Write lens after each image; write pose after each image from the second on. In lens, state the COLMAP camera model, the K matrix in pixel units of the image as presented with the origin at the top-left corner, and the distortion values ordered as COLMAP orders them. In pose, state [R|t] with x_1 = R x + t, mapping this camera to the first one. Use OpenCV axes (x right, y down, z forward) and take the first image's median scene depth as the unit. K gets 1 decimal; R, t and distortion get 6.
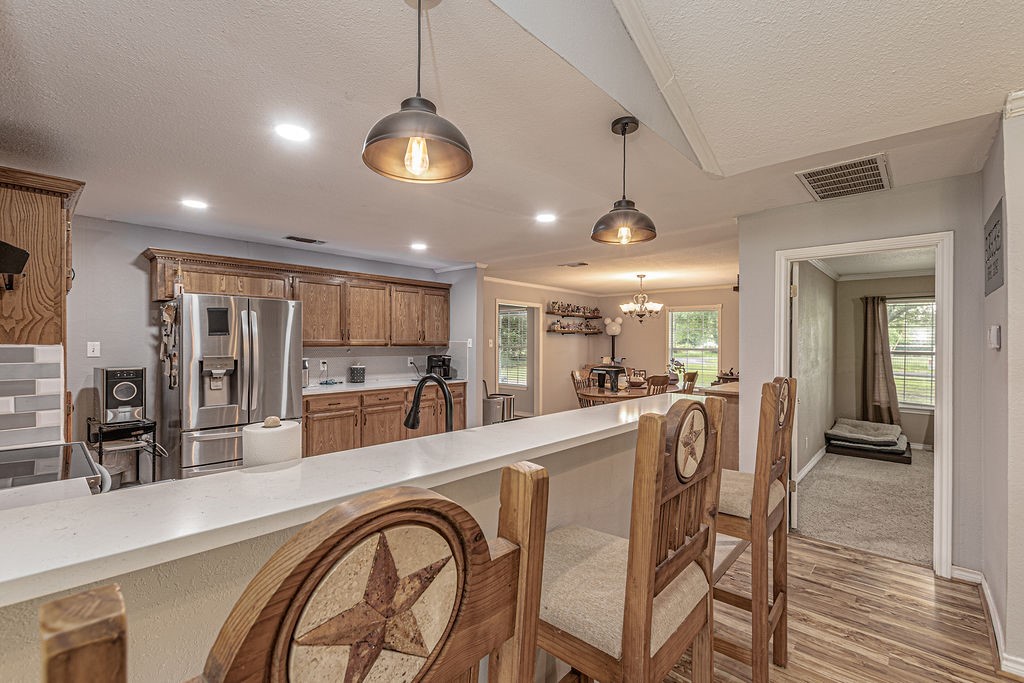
lens RADIAL K [[447.0, 0, 519.1], [0, 447.0, 343.1], [0, 0, 1]] dist [0.002413, -0.000046]
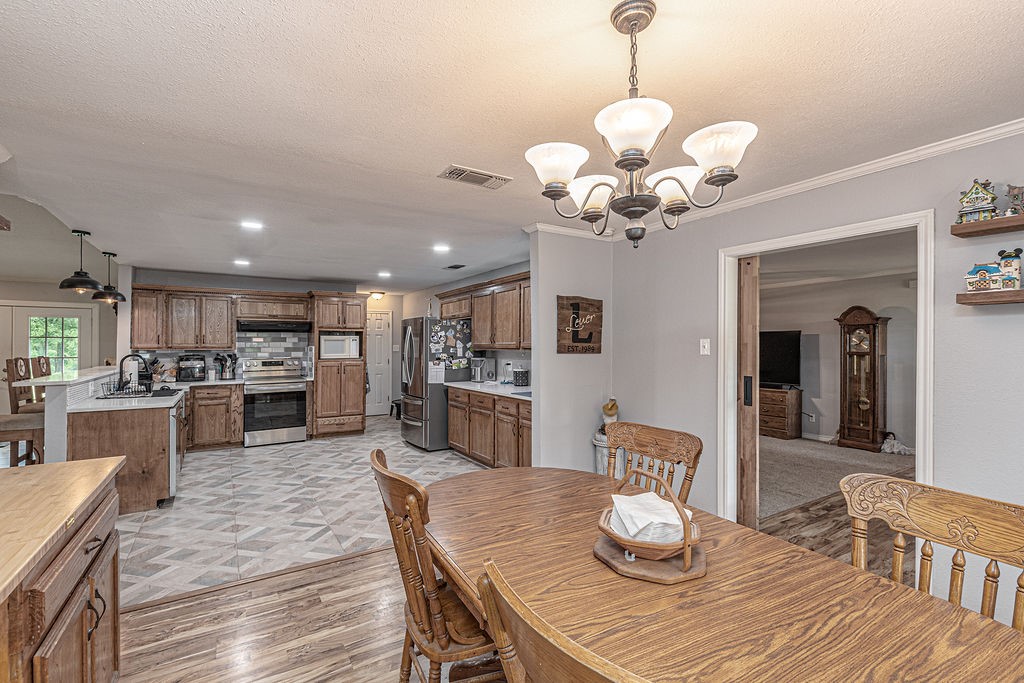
lens RADIAL K [[464.3, 0, 545.3], [0, 464.3, 343.2], [0, 0, 1]] dist [0.003096, 0.000424]
pose [[-0.247377, -0.008515, -0.968882, 0.622228], [-0.003277, 0.999963, -0.007952, 0.001497], [0.968914, 0.001208, -0.247396, 1.294562]]
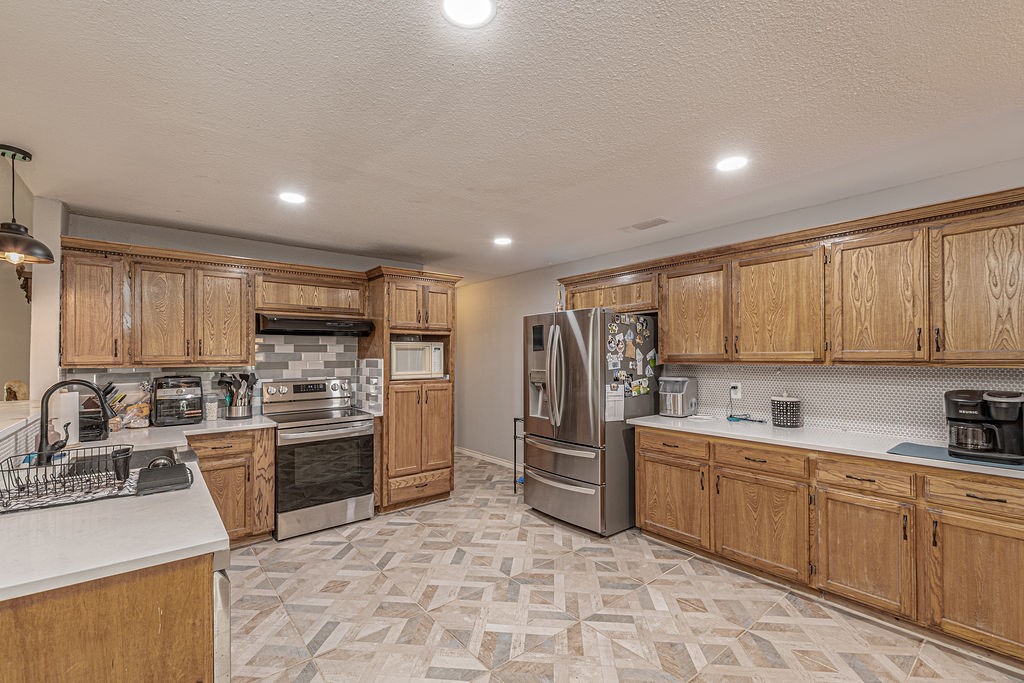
lens RADIAL K [[451.4, 0, 513.5], [0, 451.4, 353.7], [0, 0, 1]] dist [0.001504, -0.000422]
pose [[-0.164867, -0.008267, -0.986281, 0.269785], [0.000623, 0.999964, -0.008485, -0.000546], [0.986316, -0.002014, -0.164856, 0.740938]]
